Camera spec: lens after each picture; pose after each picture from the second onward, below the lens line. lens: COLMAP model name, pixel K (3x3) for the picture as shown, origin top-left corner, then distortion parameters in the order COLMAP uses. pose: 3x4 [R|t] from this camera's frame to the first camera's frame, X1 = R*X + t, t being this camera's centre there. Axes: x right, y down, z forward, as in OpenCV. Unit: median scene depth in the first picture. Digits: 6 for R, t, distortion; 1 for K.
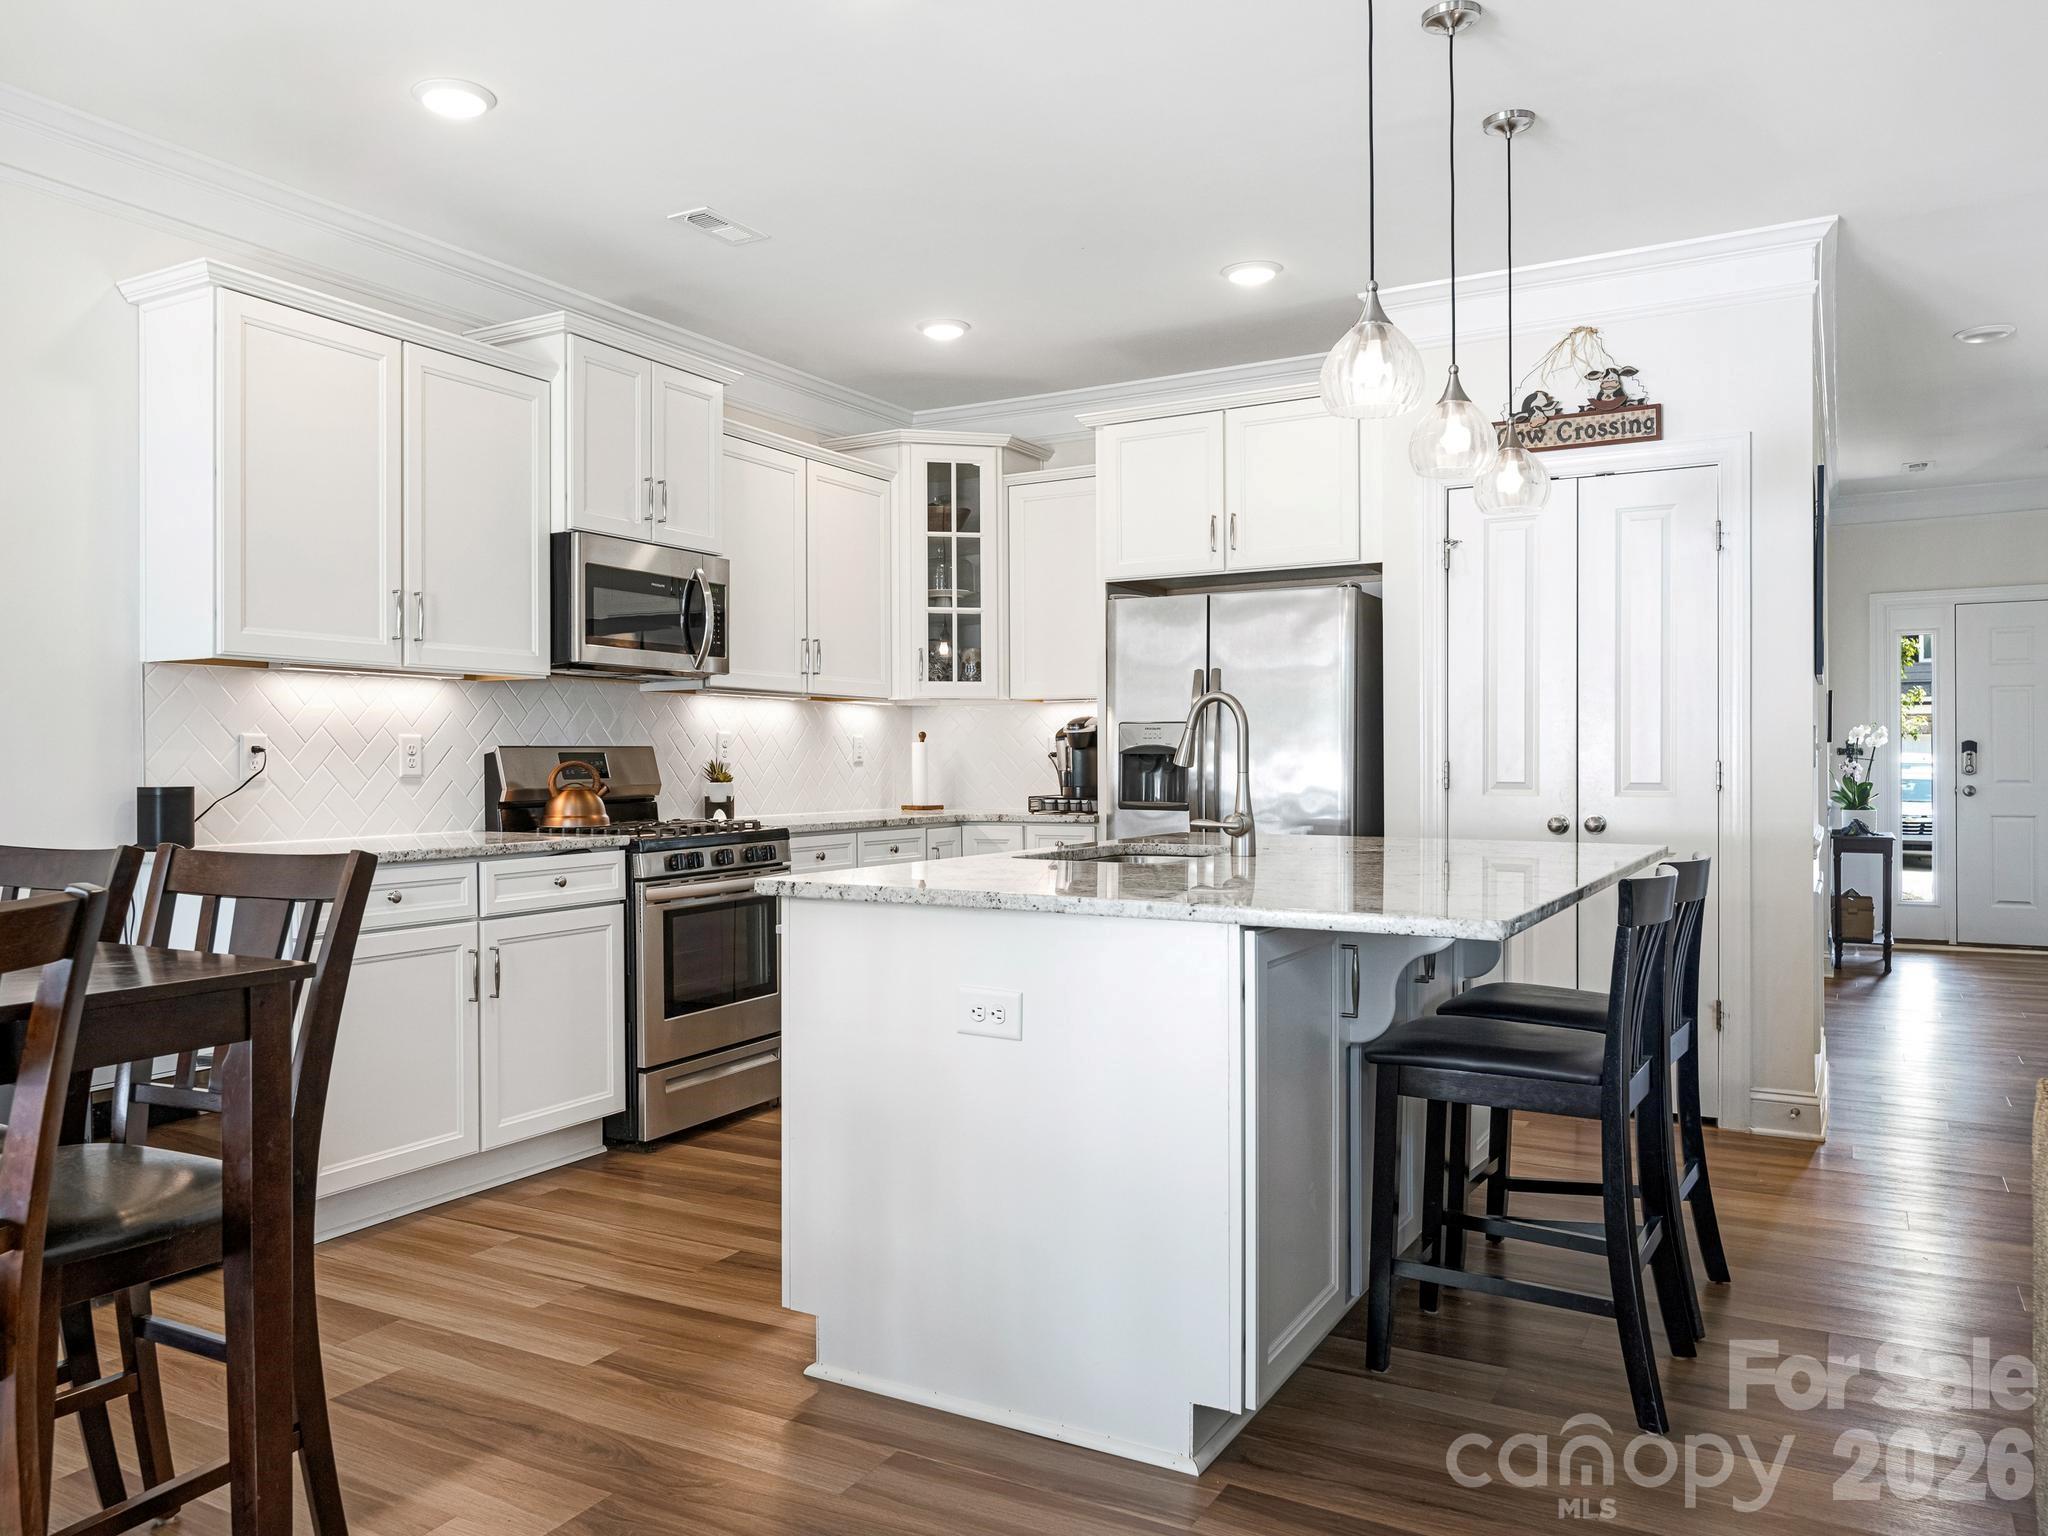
lens RADIAL K [[1486.5, 0, 1028.5], [0, 1486.5, 771.3], [0, 0, 1]] dist [-0.009596, -0.004440]
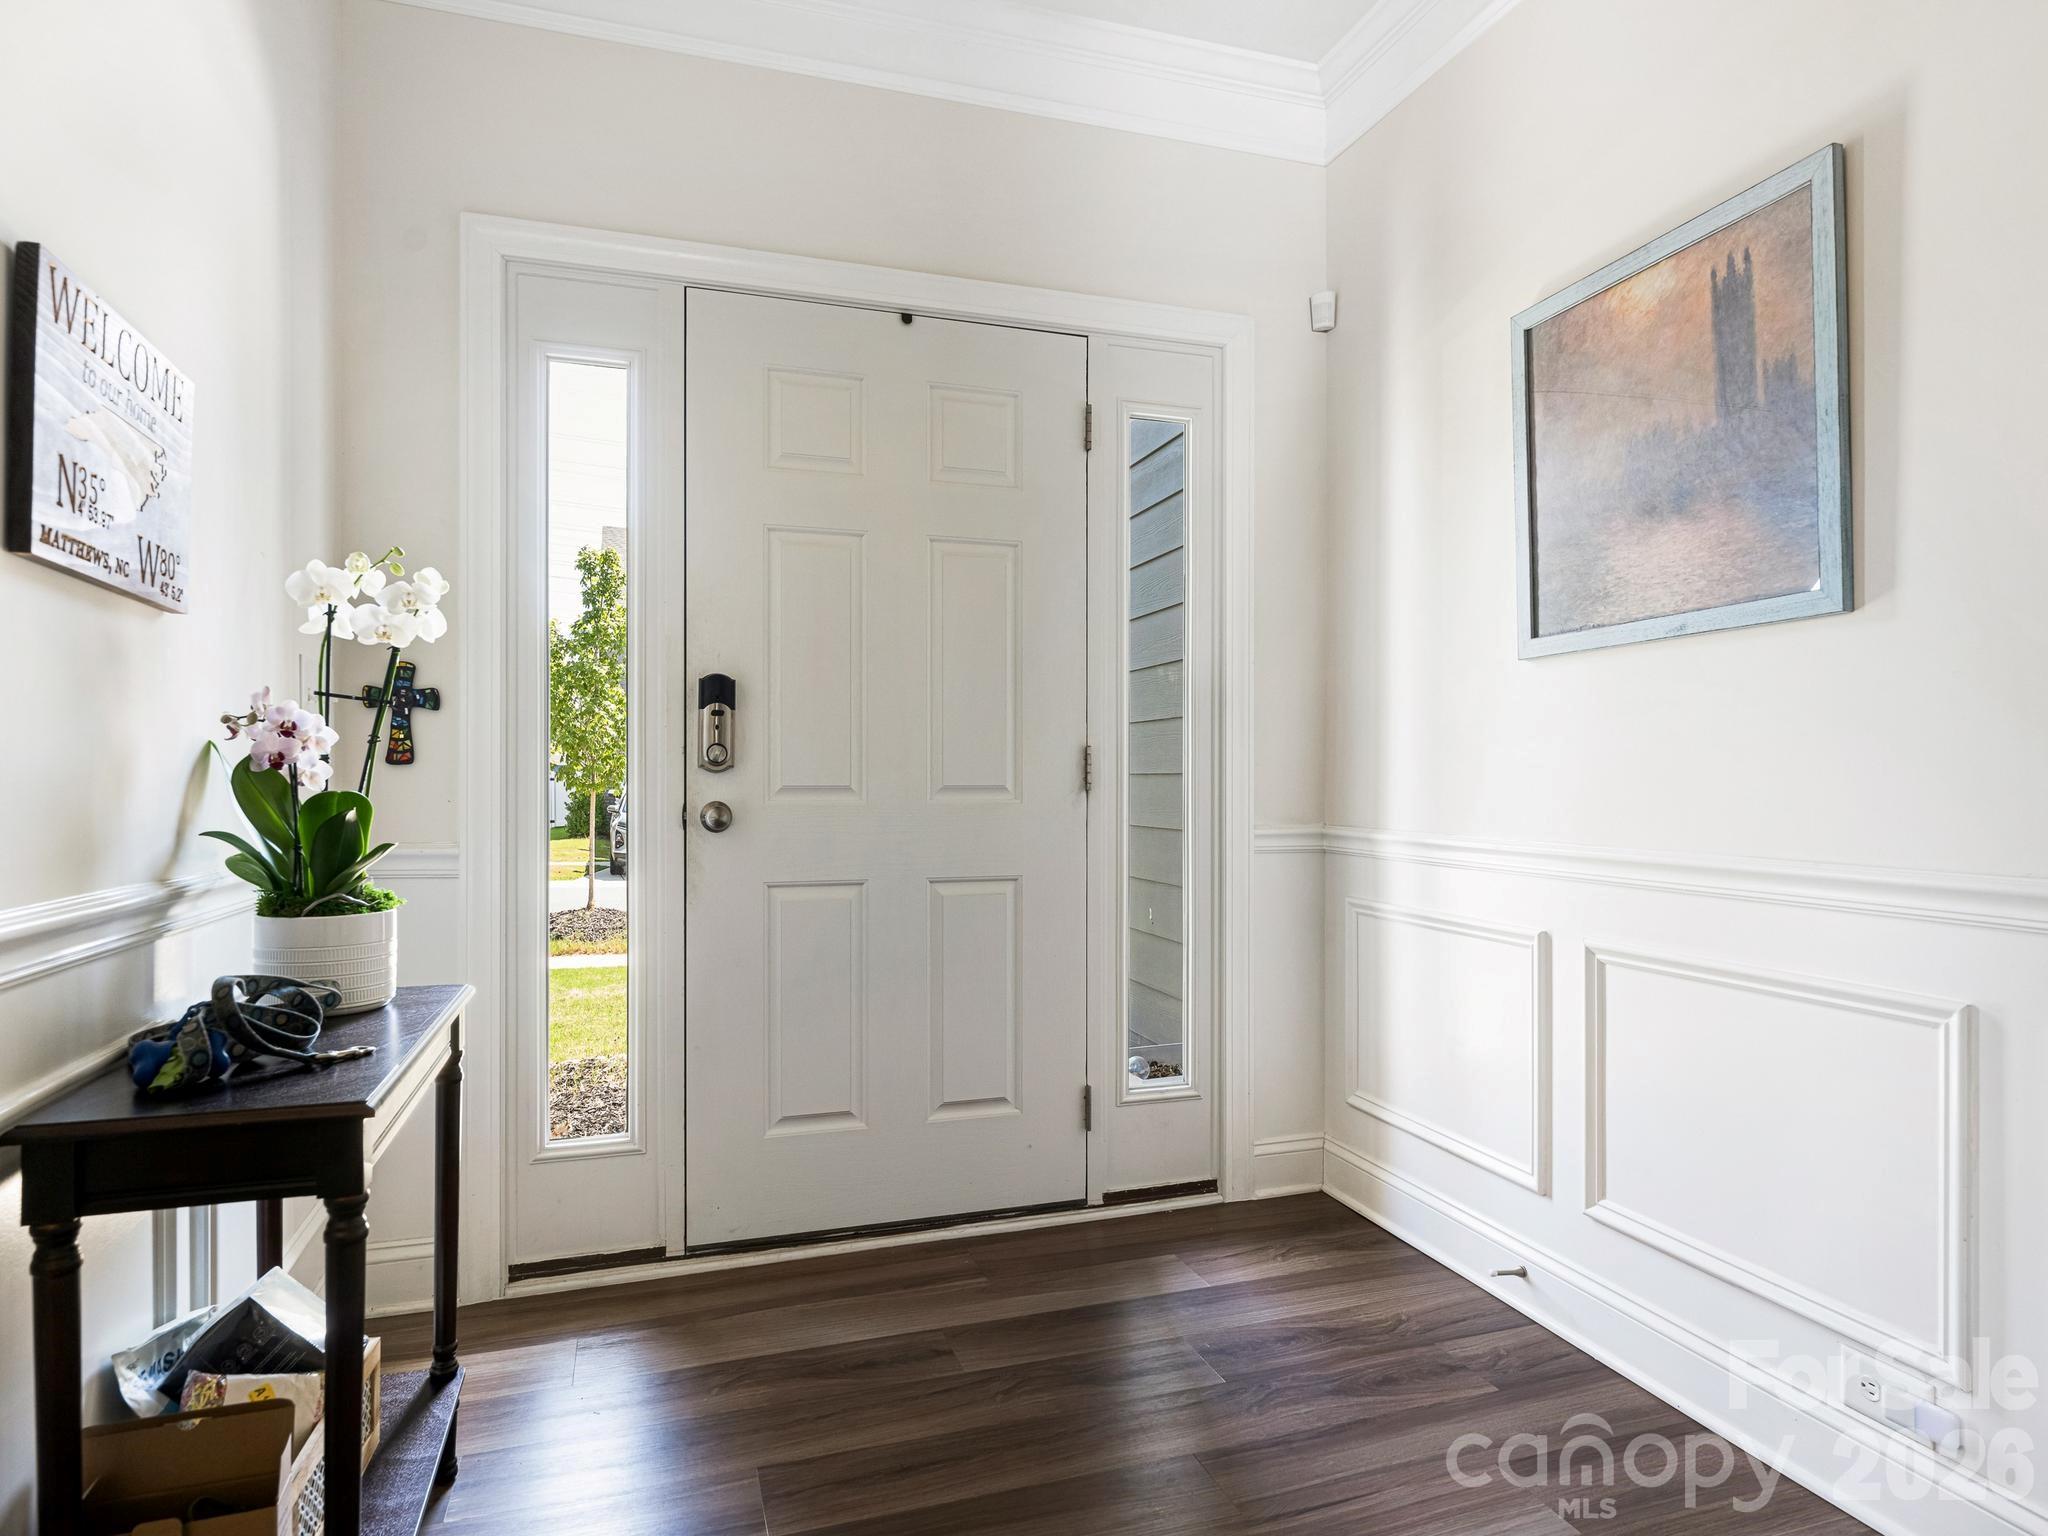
lens RADIAL K [[1234.2, 0, 1029.8], [0, 1234.2, 771.4], [0, 0, 1]] dist [0.001481, 0.006474]
pose [[0.662190, 0.008294, 0.749290, 0.464080], [0.004397, 0.999879, -0.014954, 0.007055], [-0.749323, 0.013197, 0.662073, 0.748346]]
